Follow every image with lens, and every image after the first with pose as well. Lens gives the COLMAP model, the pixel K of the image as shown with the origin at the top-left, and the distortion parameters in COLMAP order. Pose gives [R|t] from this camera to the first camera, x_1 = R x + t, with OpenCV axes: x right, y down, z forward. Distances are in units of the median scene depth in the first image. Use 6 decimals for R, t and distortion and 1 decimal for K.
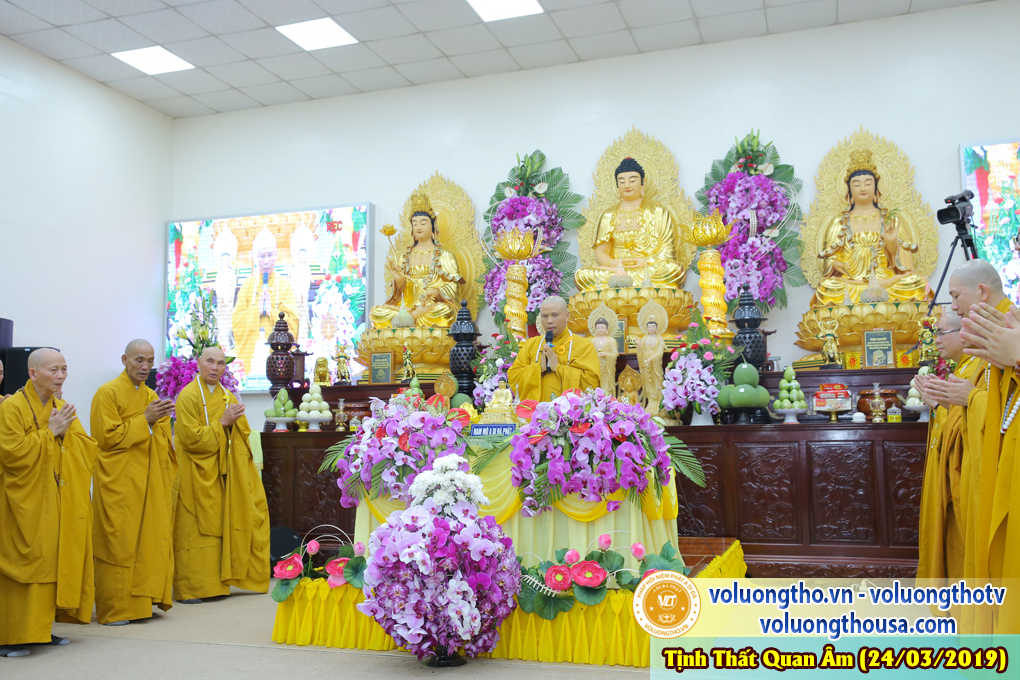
lens RADIAL K [[983.0, 0, 510.0], [0, 983.0, 340.0], [0, 0, 1]] dist [-0.007443, 0.000411]
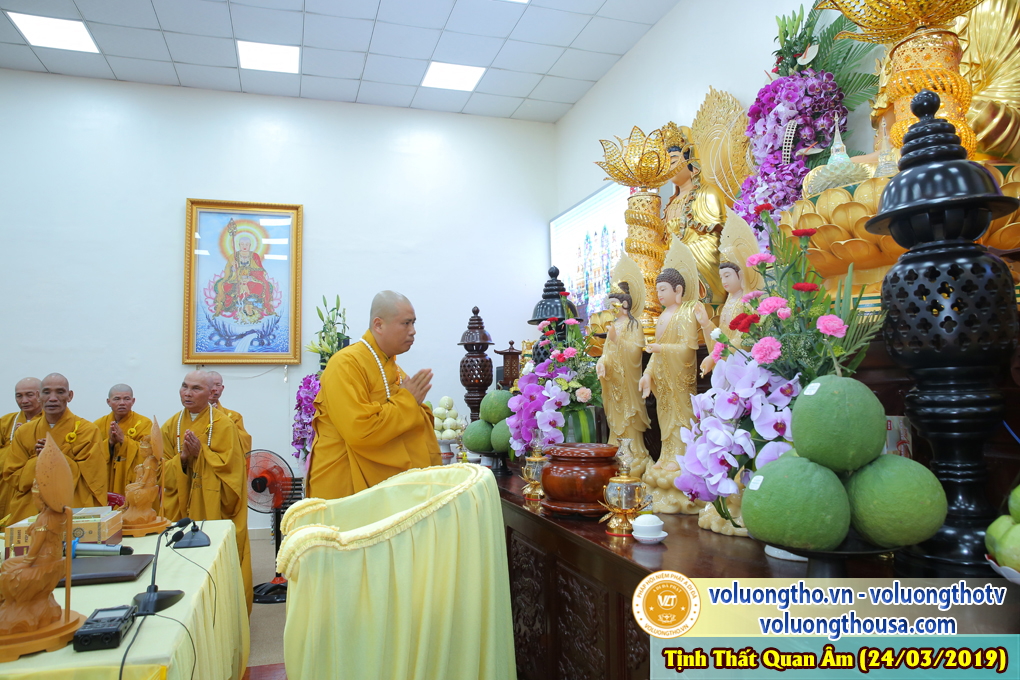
lens RADIAL K [[701.4, 0, 506.7], [0, 701.4, 332.4], [0, 0, 1]] dist [-0.105323, 0.089462]
pose [[0.567103, -0.060732, -0.821405, 0.303011], [0.085921, 0.996199, -0.014335, 0.005537], [0.819153, -0.062447, 0.570165, 0.696104]]
